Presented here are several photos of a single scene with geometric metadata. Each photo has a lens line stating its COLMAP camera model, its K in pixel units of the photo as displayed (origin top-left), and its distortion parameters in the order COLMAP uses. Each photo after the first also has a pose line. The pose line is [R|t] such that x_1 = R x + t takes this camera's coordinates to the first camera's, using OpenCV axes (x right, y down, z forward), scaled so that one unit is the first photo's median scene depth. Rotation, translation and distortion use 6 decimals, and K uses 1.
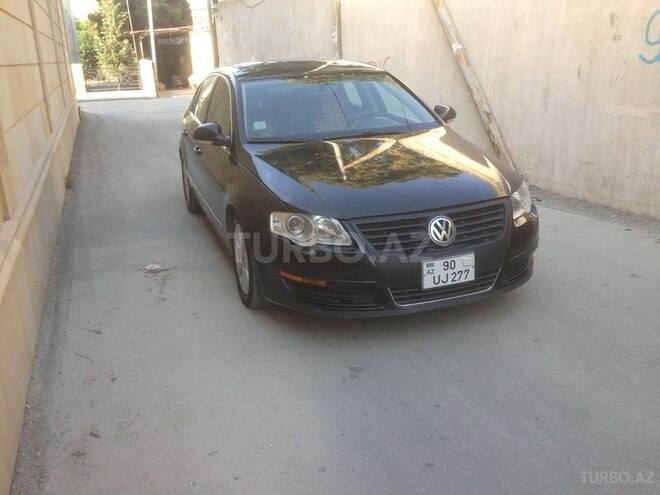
lens RADIAL K [[598.7, 0, 330.0], [0, 598.7, 247.5], [0, 0, 1]] dist [0.142820, -0.283508]
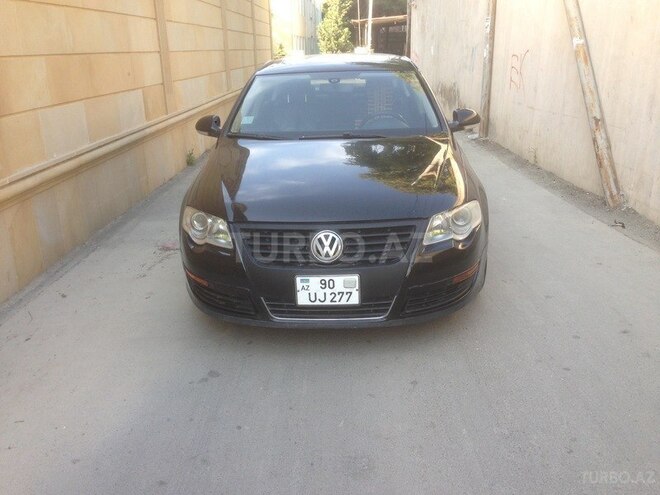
lens RADIAL K [[598.7, 0, 330.0], [0, 598.7, 247.5], [0, 0, 1]] dist [0.142820, -0.283508]
pose [[0.930775, 0.131016, -0.341310, 0.478884], [-0.124546, 0.991370, 0.040903, -0.061083], [0.343724, 0.004437, 0.939060, 0.119890]]
